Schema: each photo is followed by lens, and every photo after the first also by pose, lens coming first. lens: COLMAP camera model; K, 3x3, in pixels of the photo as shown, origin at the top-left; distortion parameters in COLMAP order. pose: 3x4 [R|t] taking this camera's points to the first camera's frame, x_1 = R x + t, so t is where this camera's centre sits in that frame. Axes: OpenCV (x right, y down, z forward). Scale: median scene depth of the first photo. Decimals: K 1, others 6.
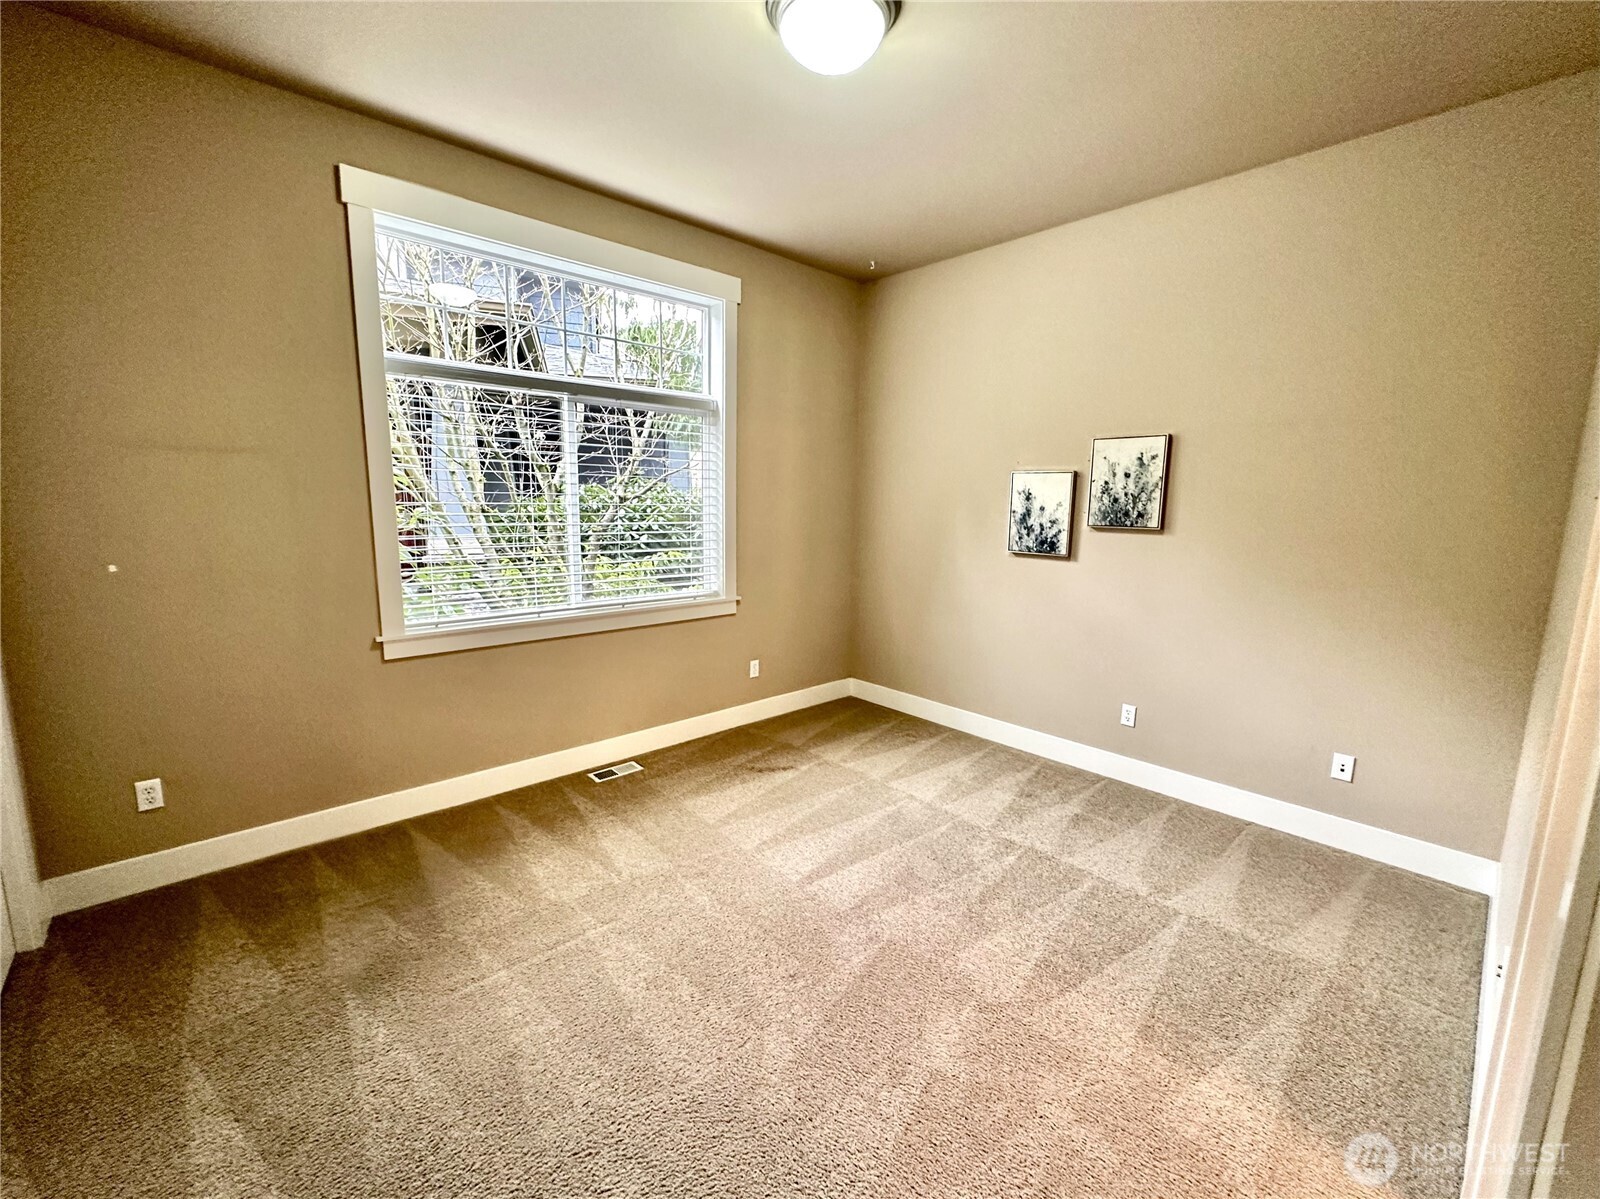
lens RADIAL K [[635.0, 0, 800.0], [0, 635.0, 599.5], [0, 0, 1]] dist [-0.015232, -0.000015]
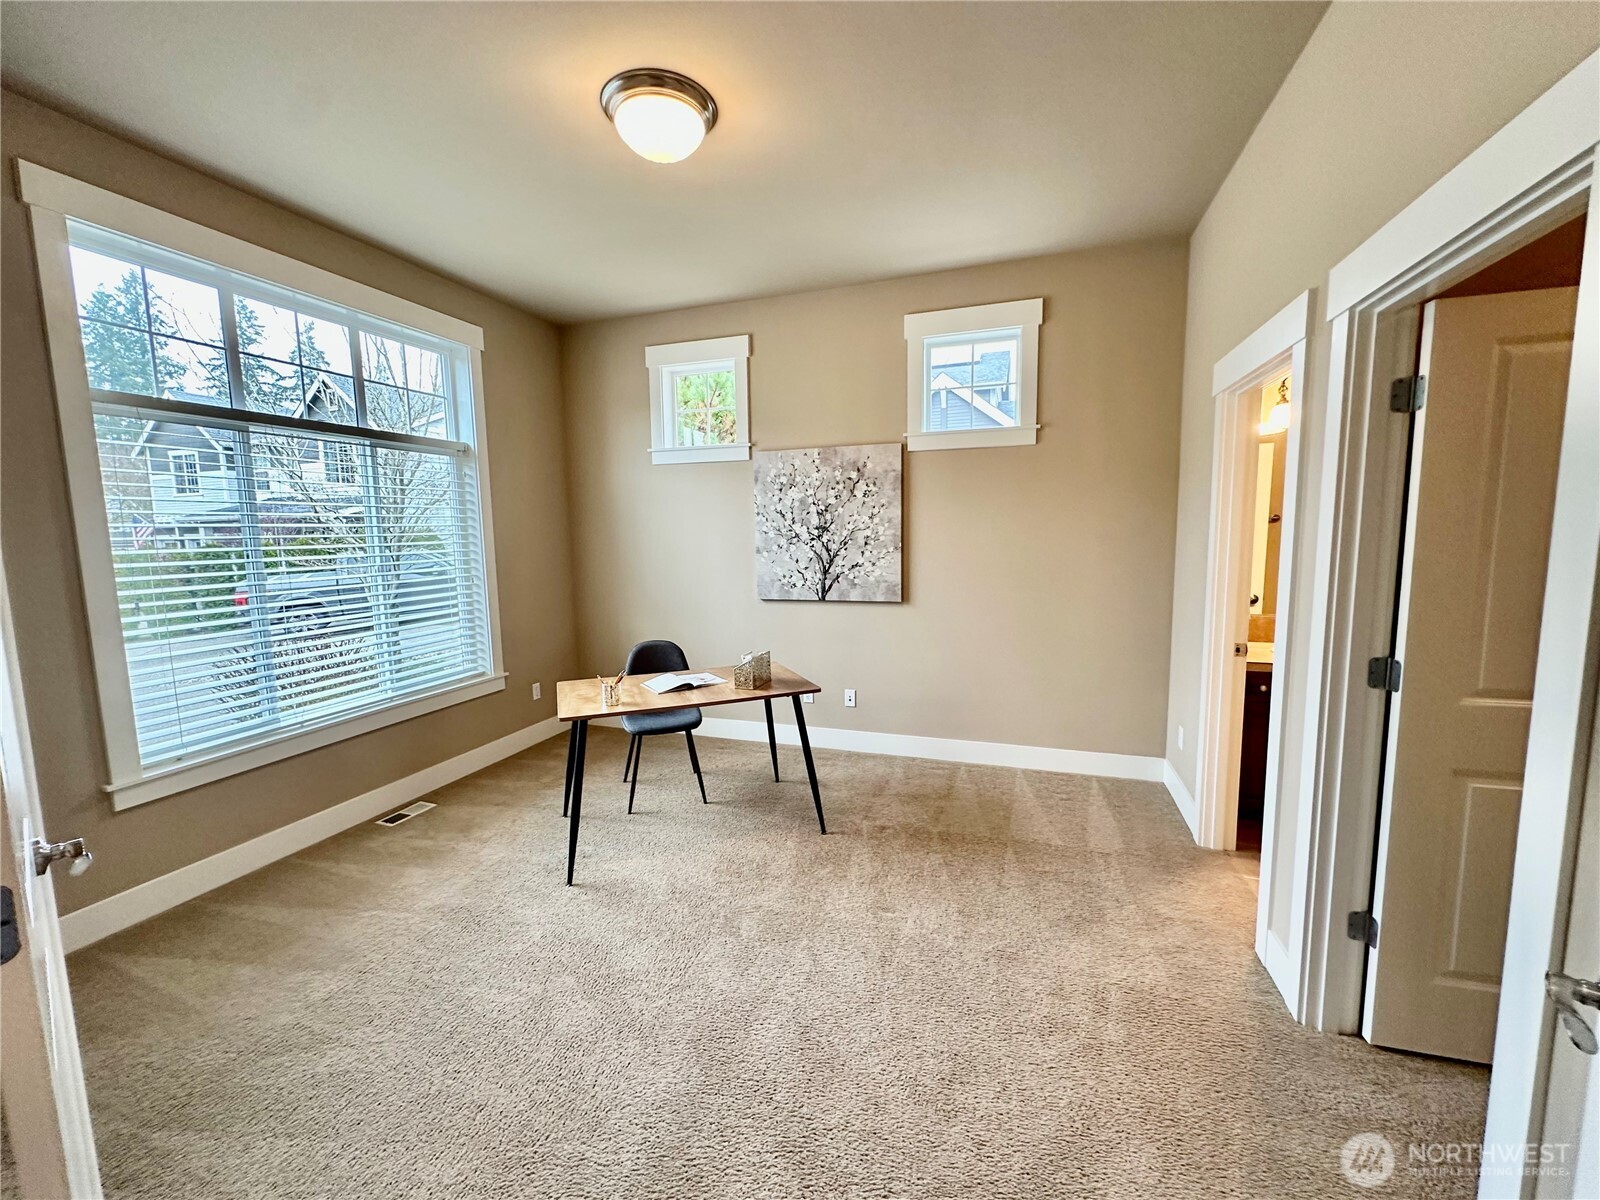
lens RADIAL K [[643.5, 0, 800.0], [0, 643.5, 600.0], [0, 0, 1]] dist [0.000513, 0.000046]
pose [[0.873217, -0.084605, 0.479932, -0.203757], [0.107301, 0.994025, -0.019998, 0.027450], [-0.475372, 0.068959, 0.877078, -0.182377]]
